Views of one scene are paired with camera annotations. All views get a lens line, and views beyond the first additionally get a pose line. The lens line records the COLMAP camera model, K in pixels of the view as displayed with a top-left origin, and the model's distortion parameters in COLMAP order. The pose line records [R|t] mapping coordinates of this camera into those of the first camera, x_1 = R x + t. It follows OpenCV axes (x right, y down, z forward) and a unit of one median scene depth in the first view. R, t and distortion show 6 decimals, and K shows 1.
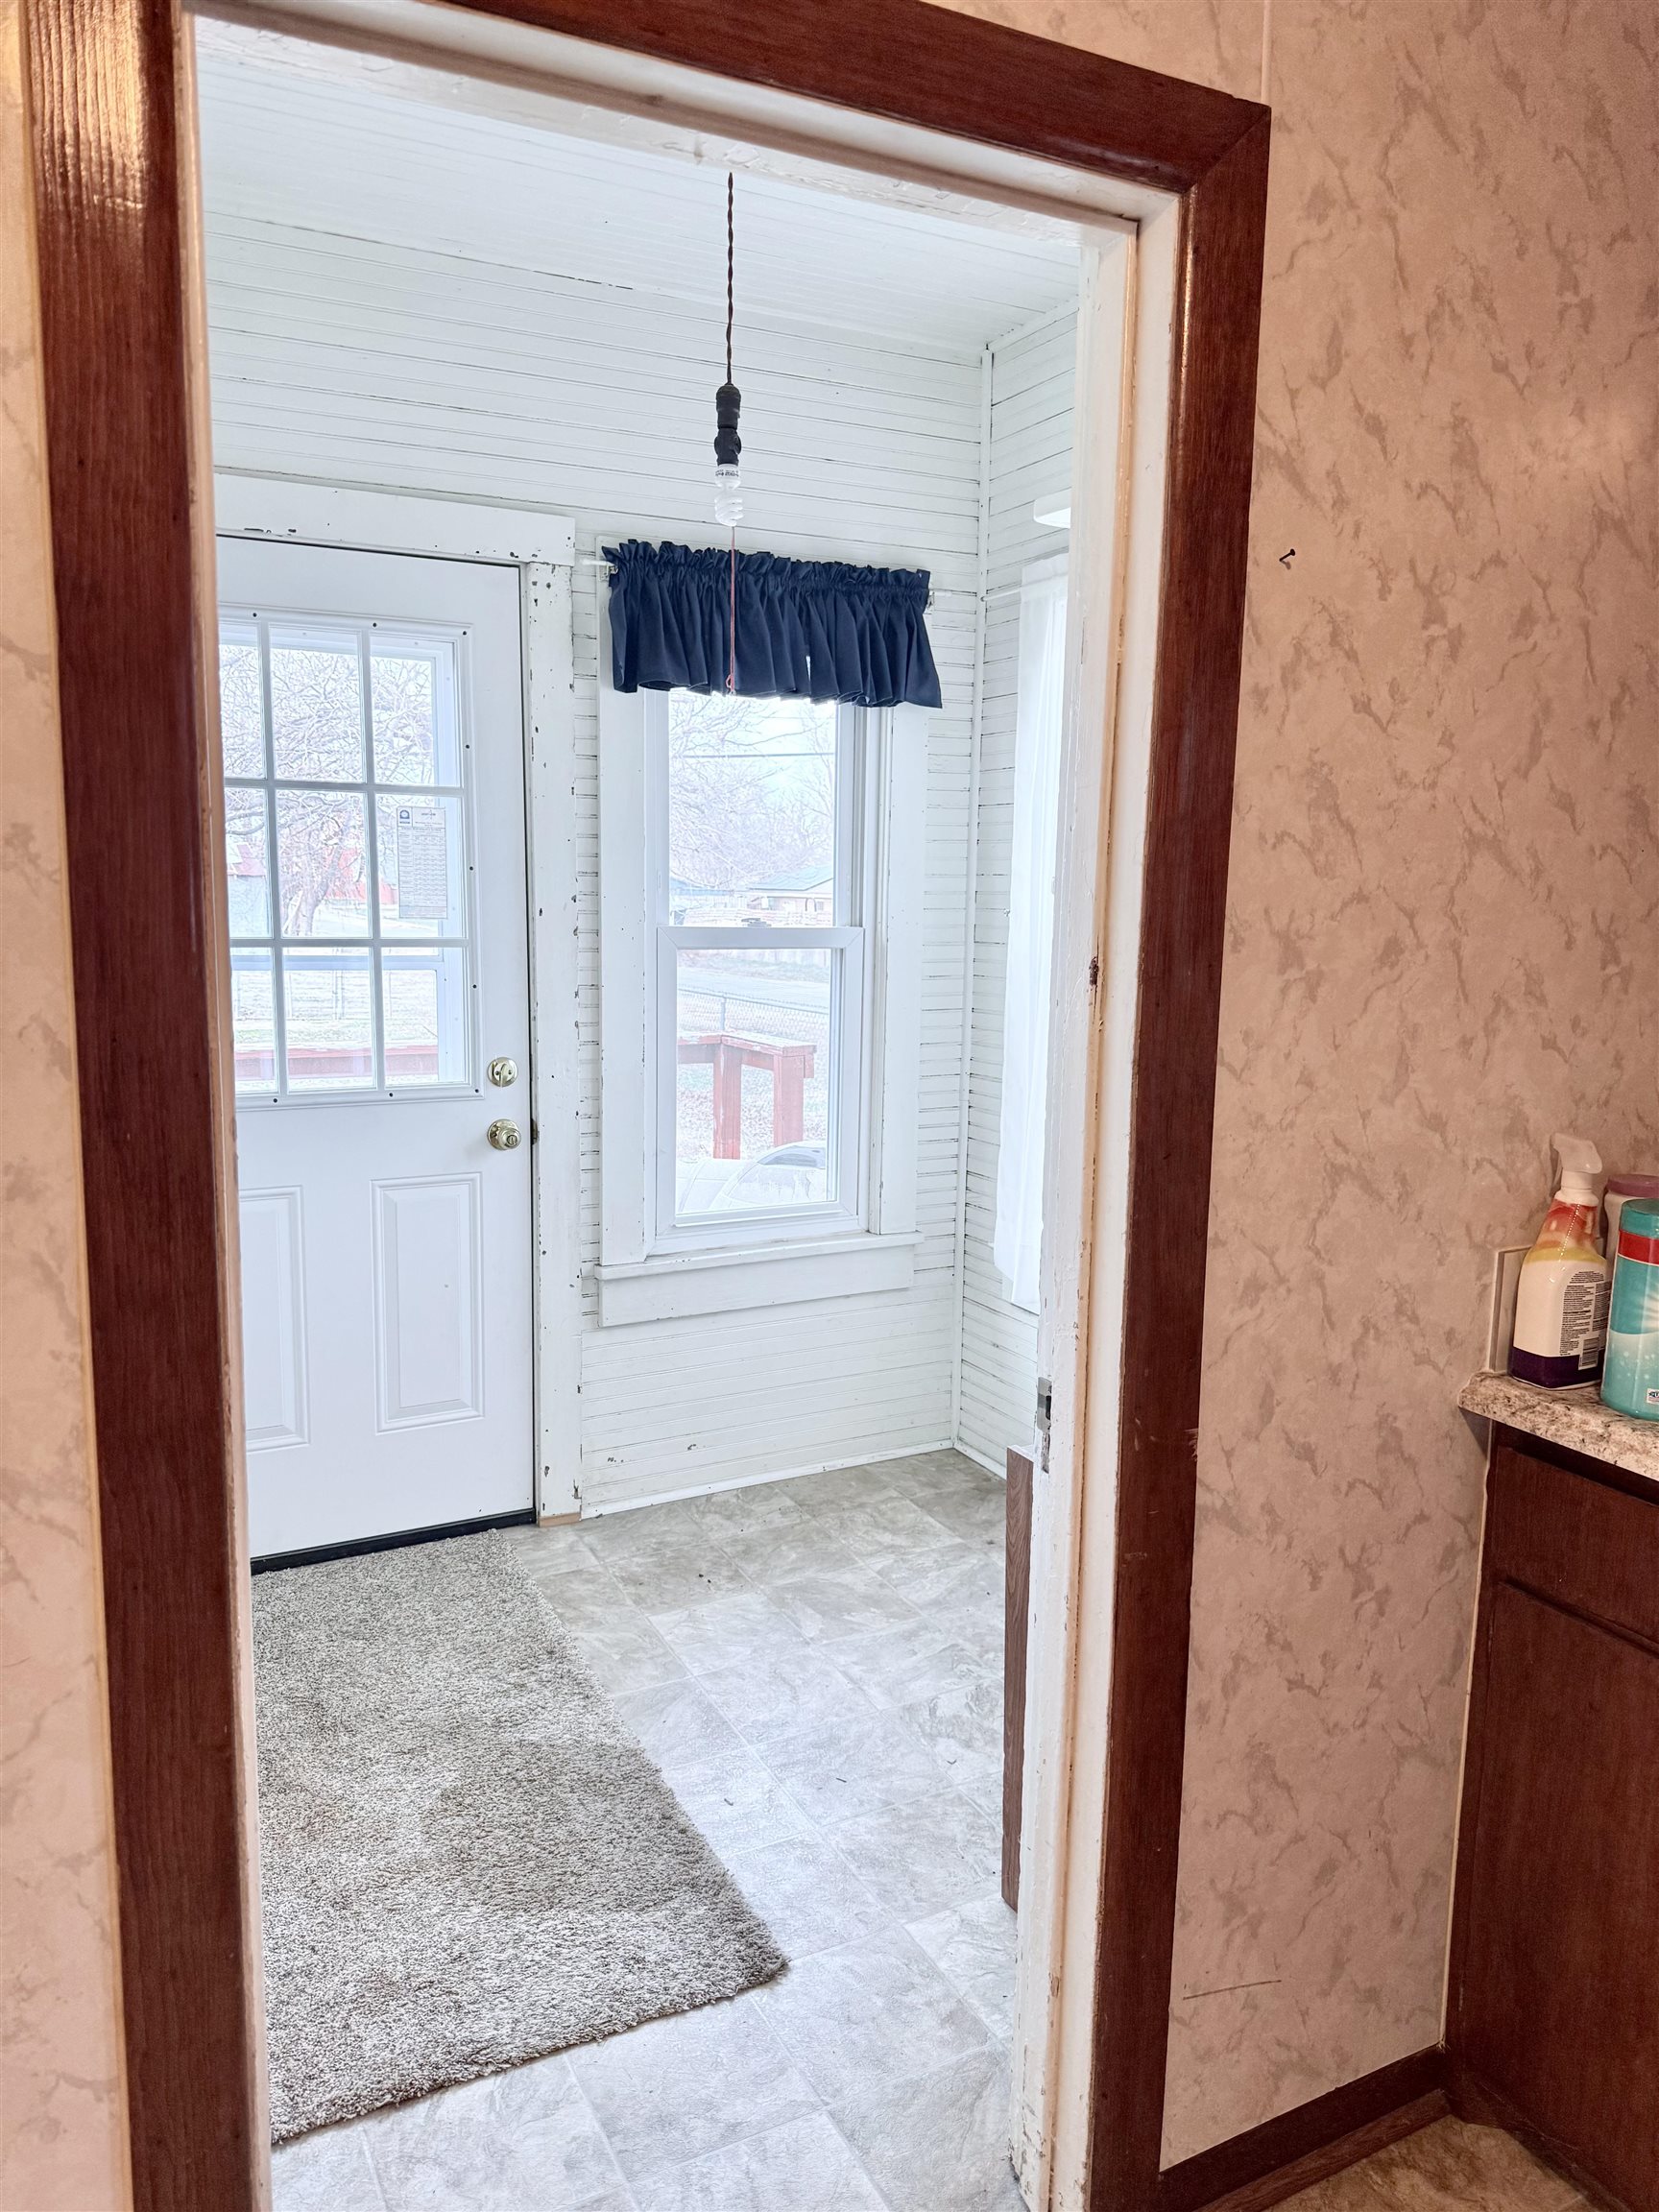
lens RADIAL K [[1574.0, 0, 821.5], [0, 1574.0, 1118.9], [0, 0, 1]] dist [0.081165, -0.062445]
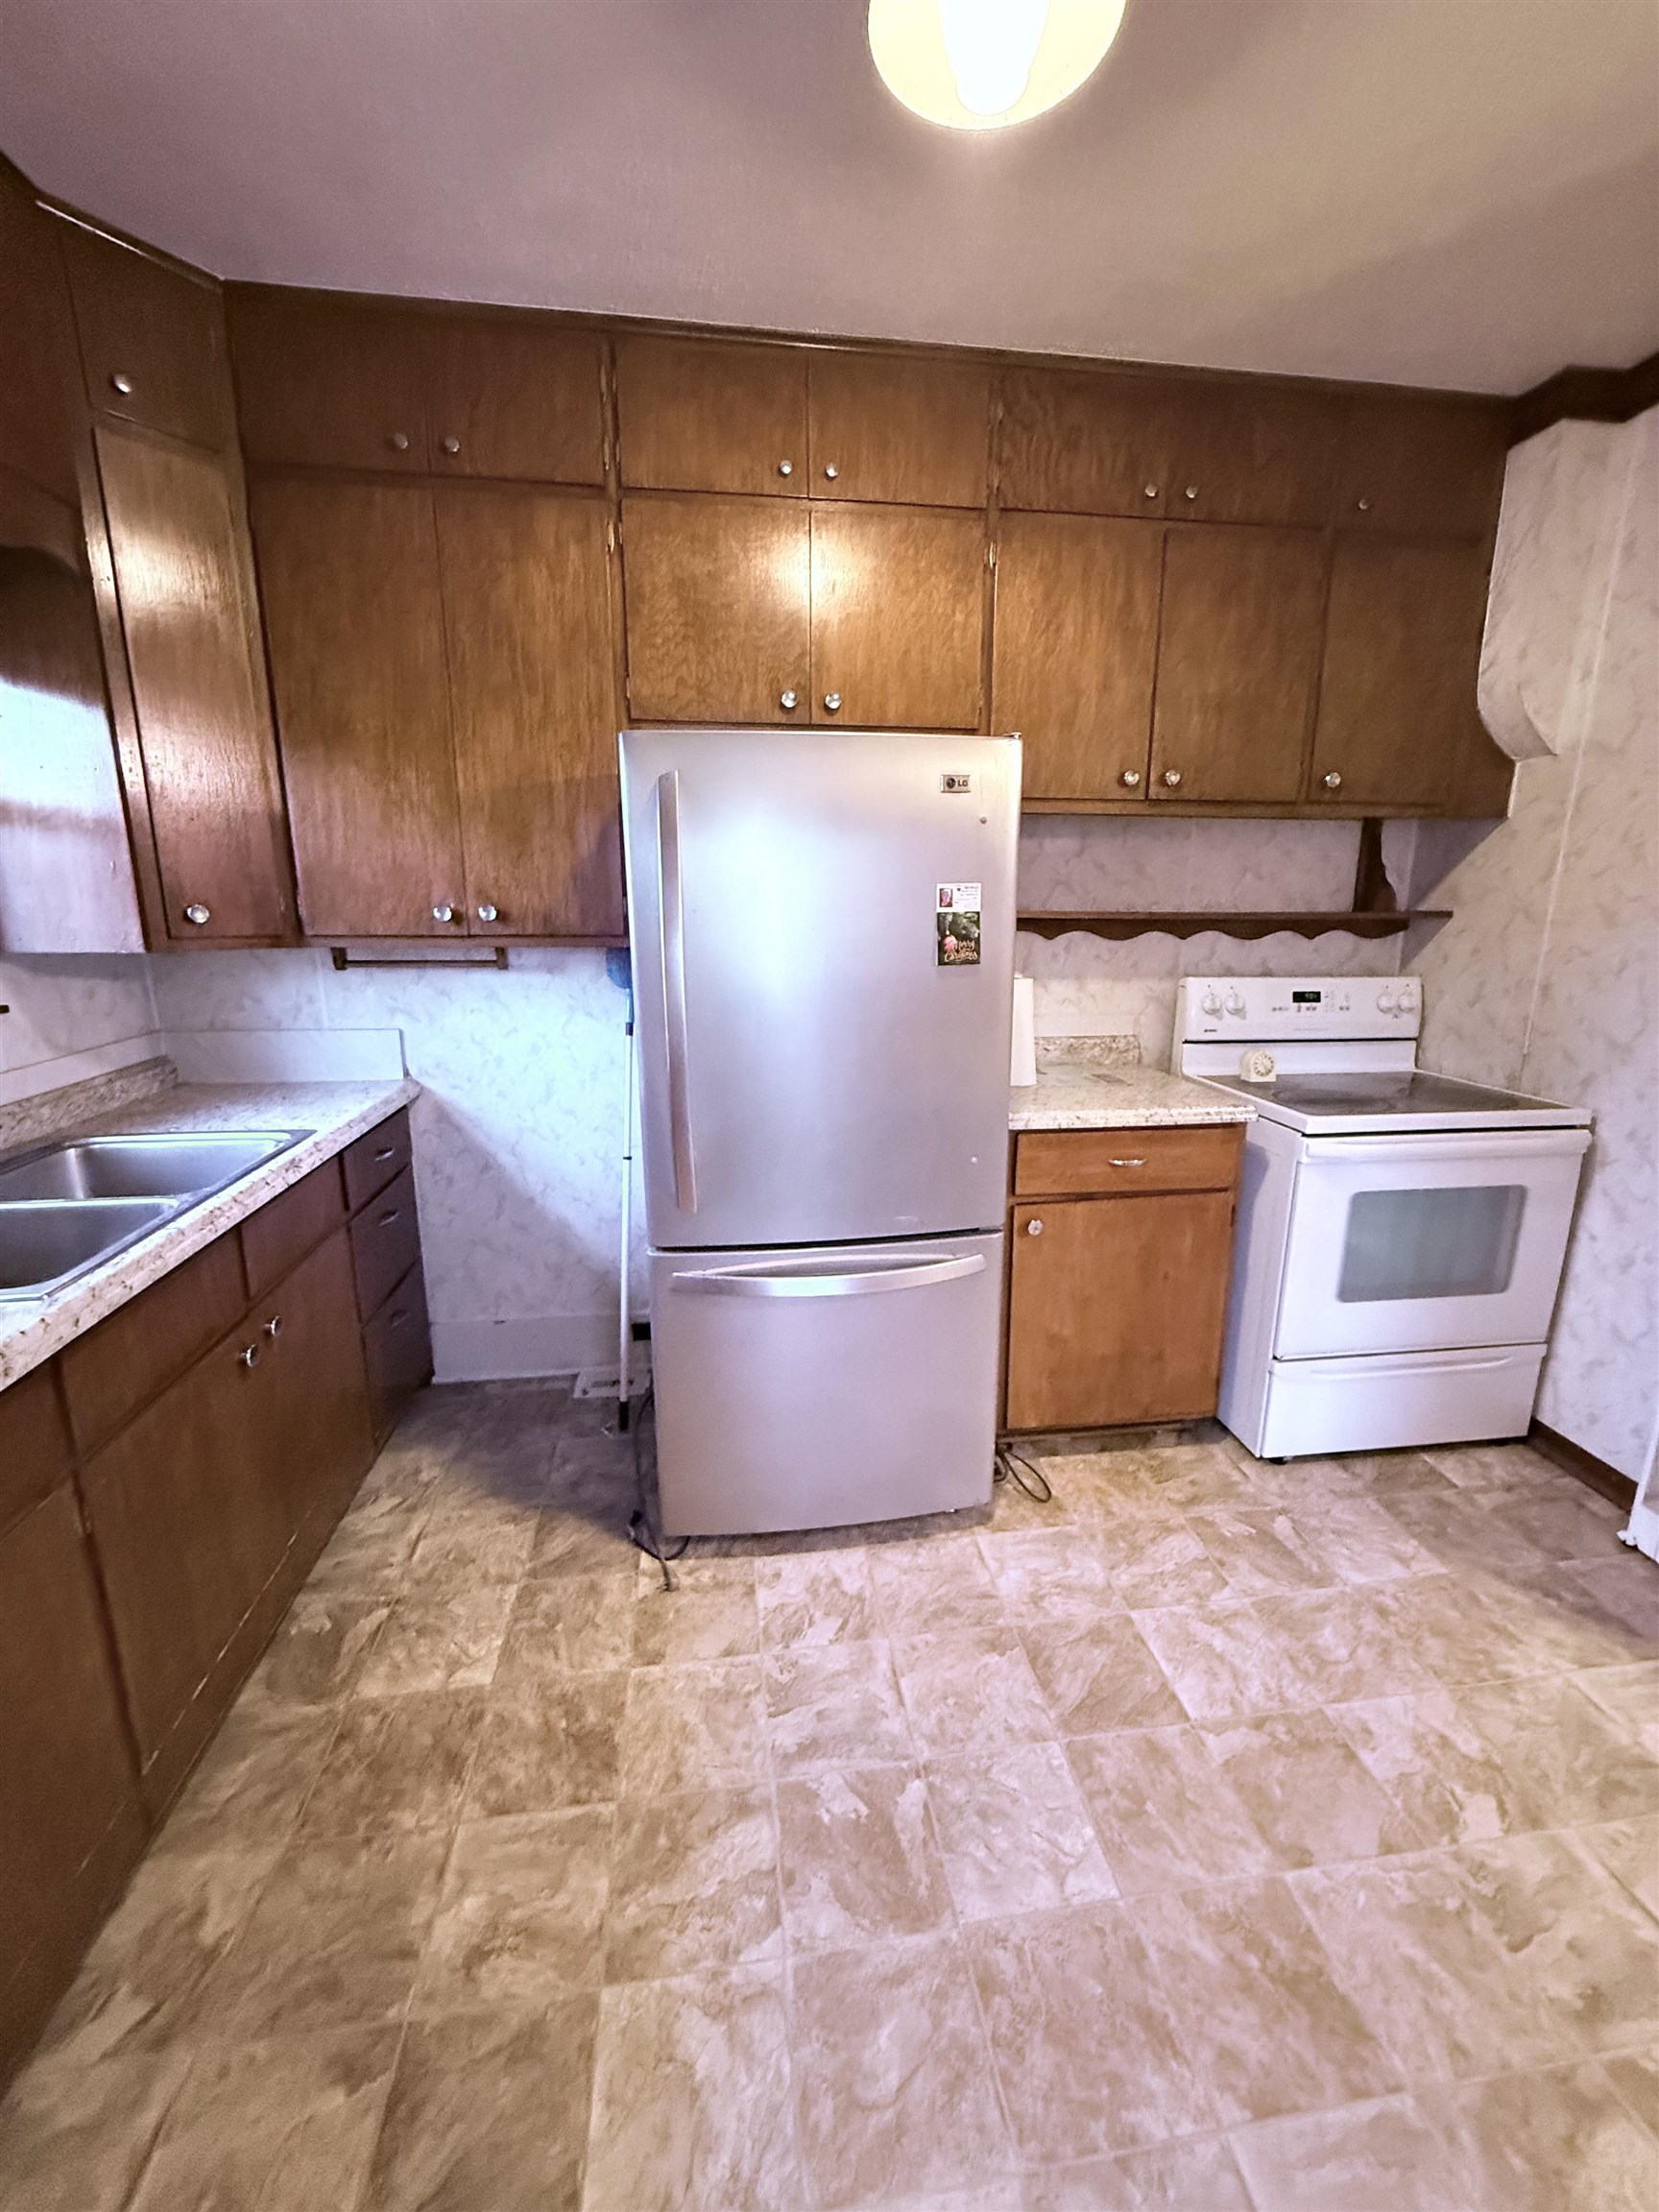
lens RADIAL K [[891.6, 0, 829.5], [0, 891.6, 1106.0], [0, 0, 1]] dist [0.006059, -0.000560]
pose [[-0.946337, -0.079644, 0.313215, -0.082034], [0.050022, 0.921383, 0.385424, -0.197784], [-0.319287, 0.380409, -0.867954, 1.256190]]
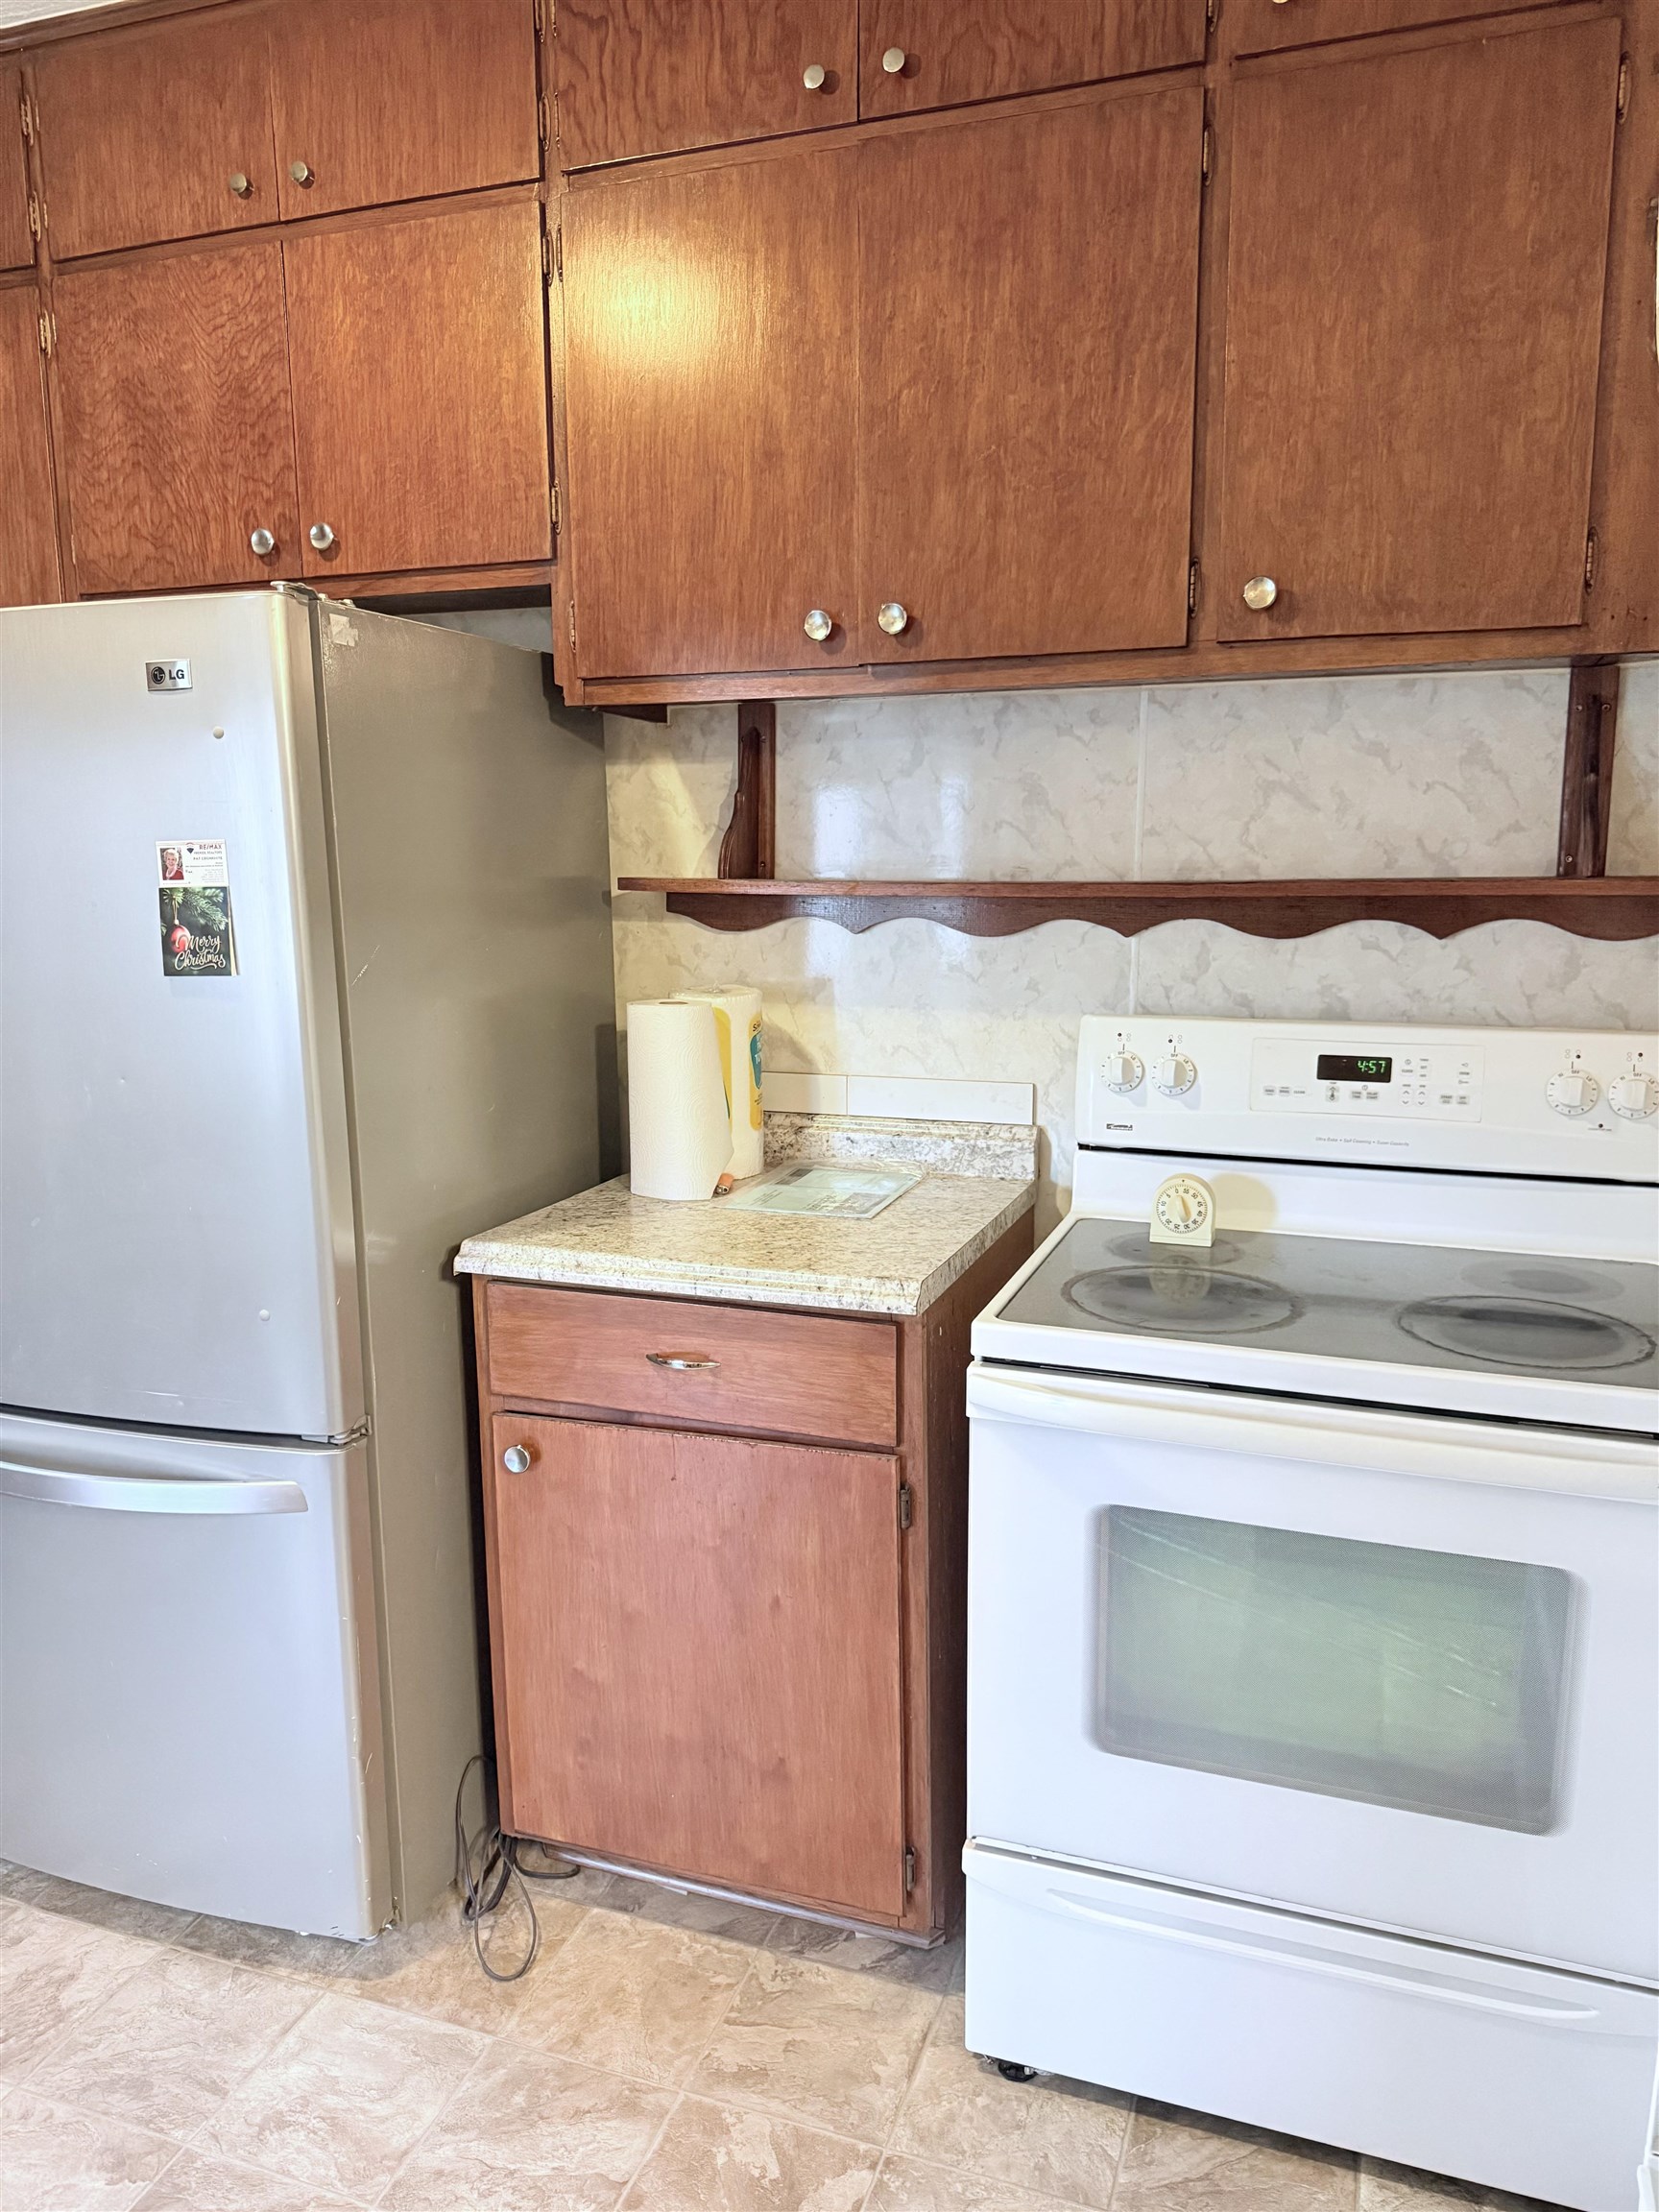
lens RADIAL K [[1575.9, 0, 833.2], [0, 1575.9, 1132.9], [0, 0, 1]] dist [0.047361, -0.055516]
pose [[-0.684437, -0.131552, 0.717106, -0.559270], [0.133431, 0.944372, 0.300596, -0.150451], [-0.716759, 0.301423, -0.628809, 0.933107]]
